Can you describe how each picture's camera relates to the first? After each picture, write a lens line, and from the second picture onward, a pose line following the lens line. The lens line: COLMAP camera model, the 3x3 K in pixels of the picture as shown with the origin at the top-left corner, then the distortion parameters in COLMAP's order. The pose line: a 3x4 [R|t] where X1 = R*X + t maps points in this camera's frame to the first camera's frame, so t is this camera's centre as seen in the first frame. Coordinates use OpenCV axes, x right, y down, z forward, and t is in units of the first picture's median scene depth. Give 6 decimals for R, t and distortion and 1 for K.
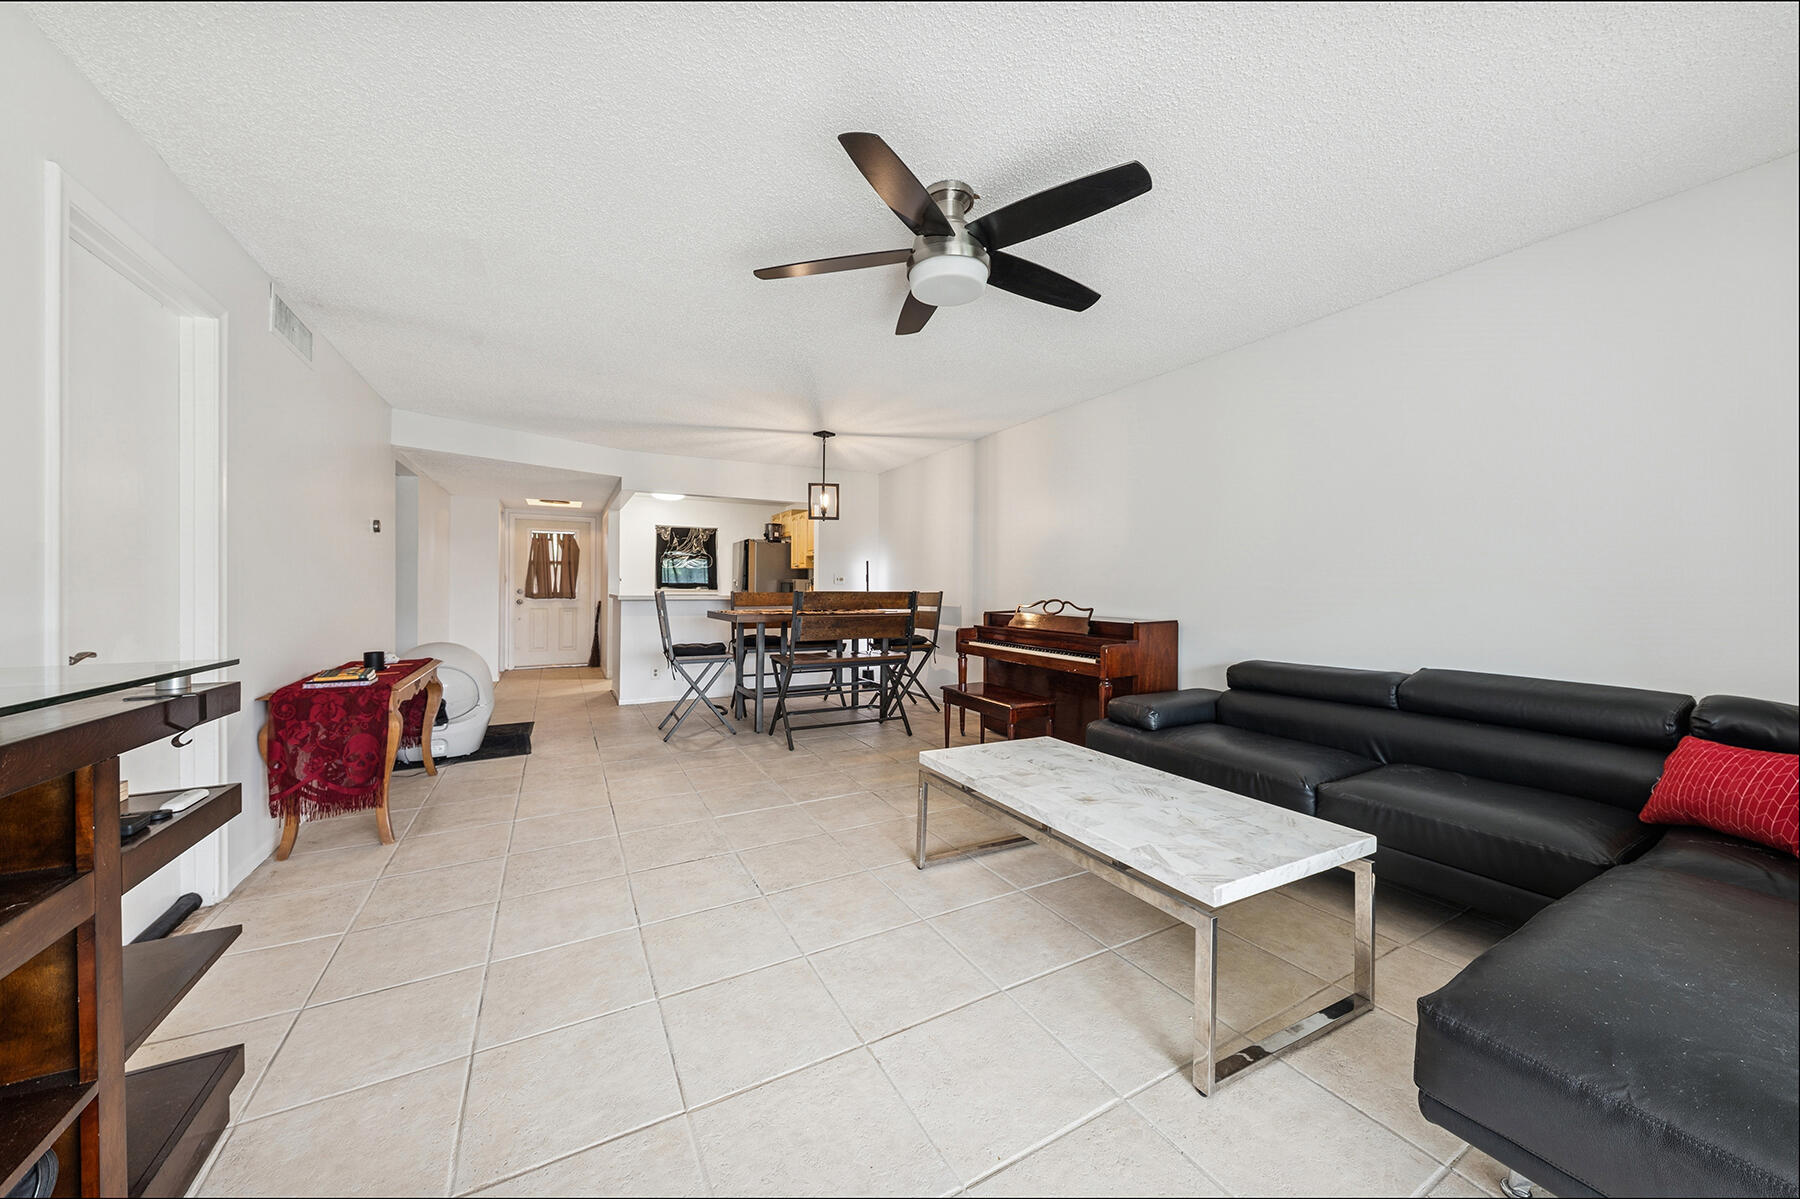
lens RADIAL K [[627.0, 0, 901.4], [0, 627.0, 591.9], [0, 0, 1]] dist [0.000194, 0.000012]
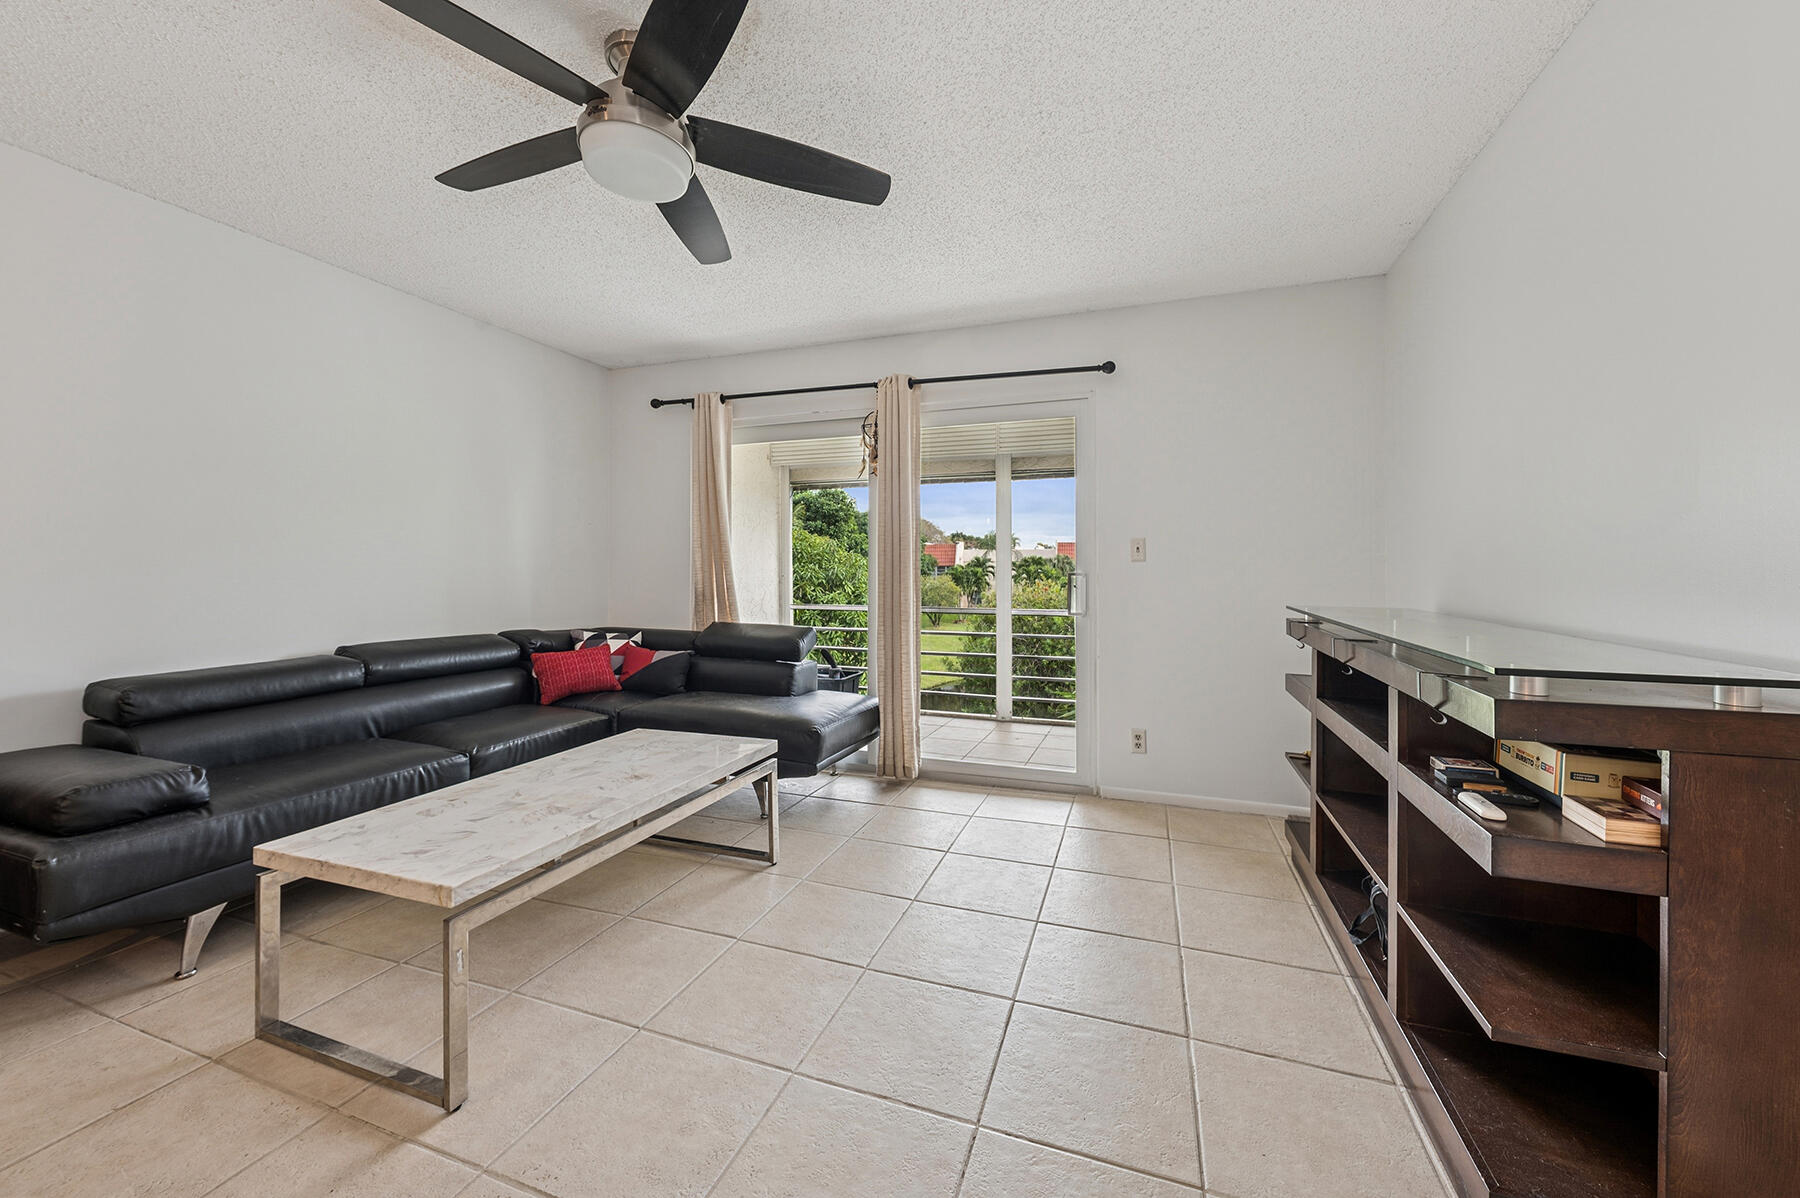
lens RADIAL K [[665.0, 0, 914.2], [0, 665.0, 568.2], [0, 0, 1]] dist [-0.001453, -0.000035]
pose [[-0.663046, -0.005888, 0.748555, -0.723778], [0.004723, 0.999916, 0.012048, -0.015708], [-0.748563, 0.011524, -0.662963, 1.229977]]
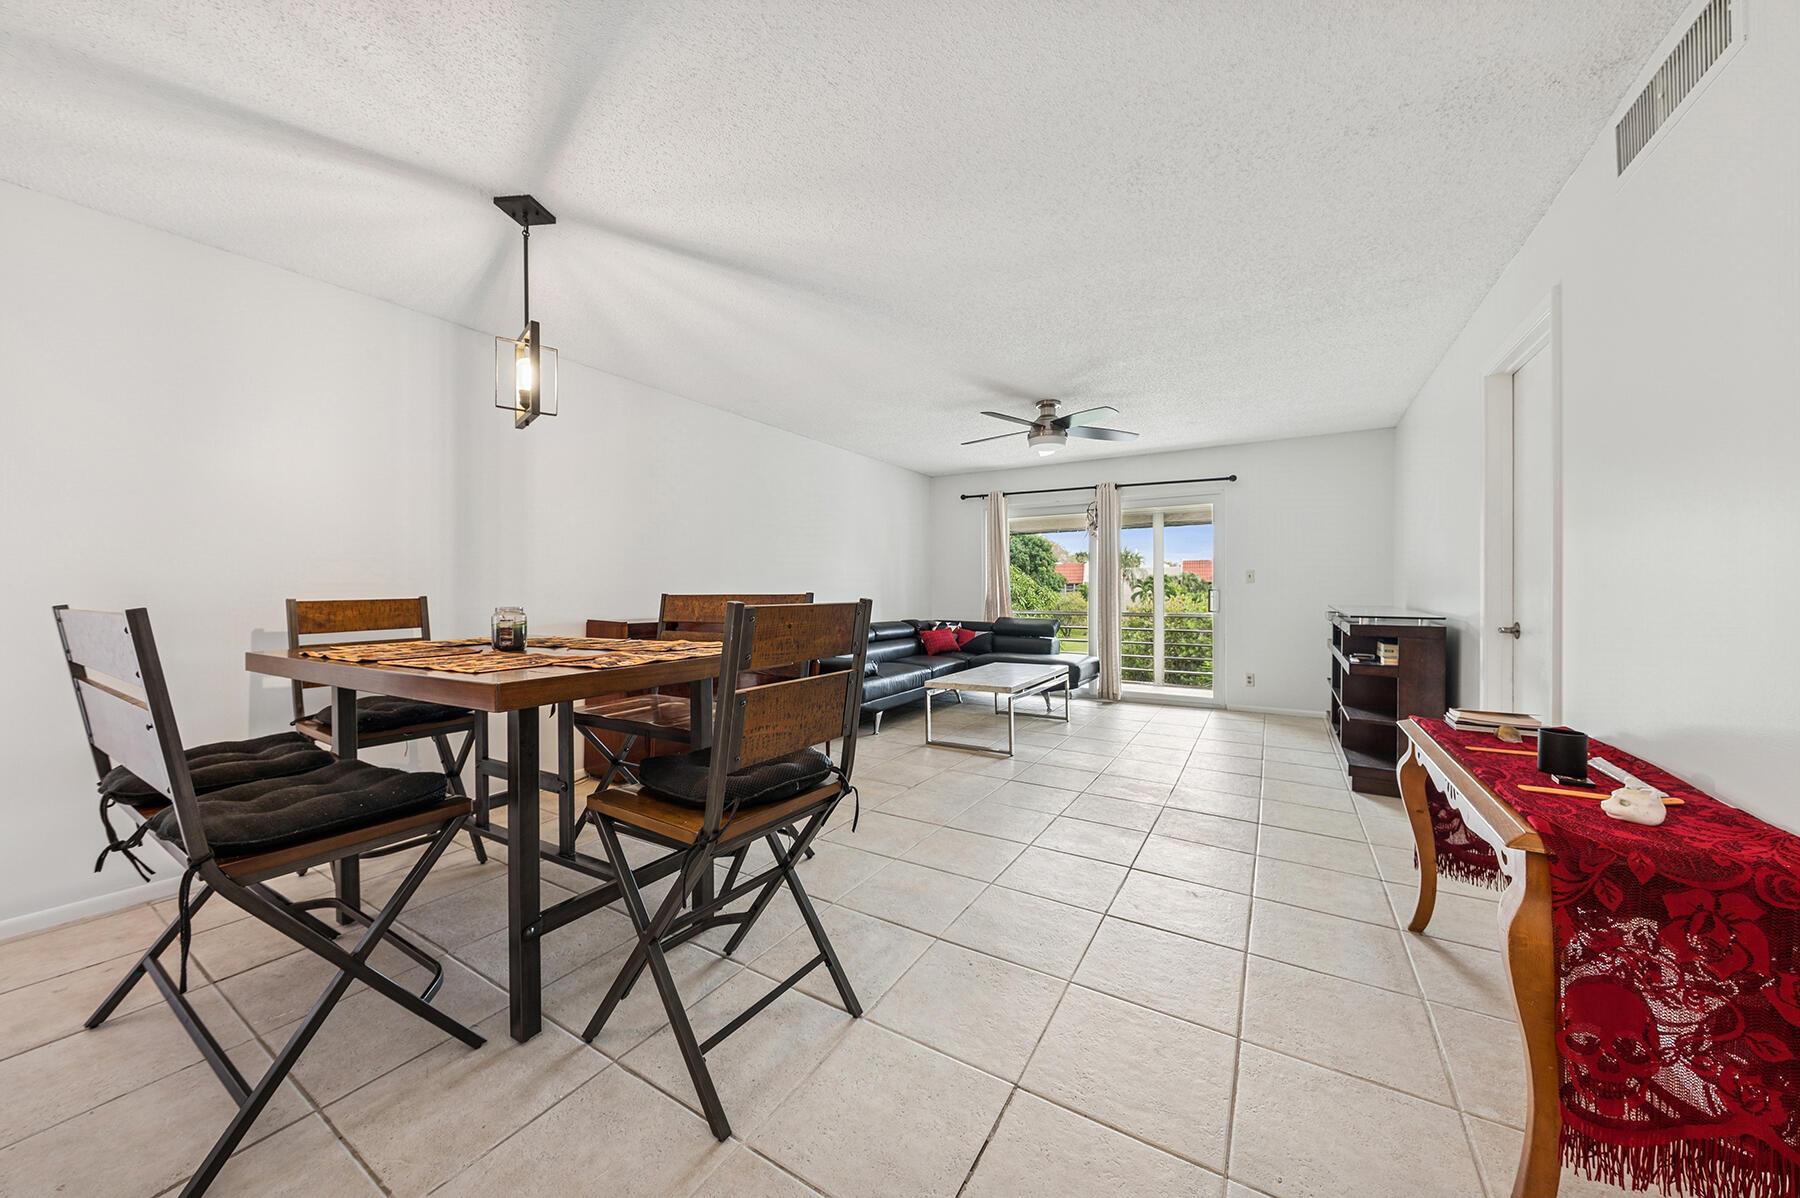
lens RADIAL K [[627.0, 0, 903.7], [0, 627.0, 596.9], [0, 0, 1]] dist [0.000194, 0.000012]
pose [[-0.500585, -0.016526, 0.865530, -1.277104], [0.014638, 0.999513, 0.027550, -0.036101], [-0.865564, 0.026461, -0.500099, 2.100205]]
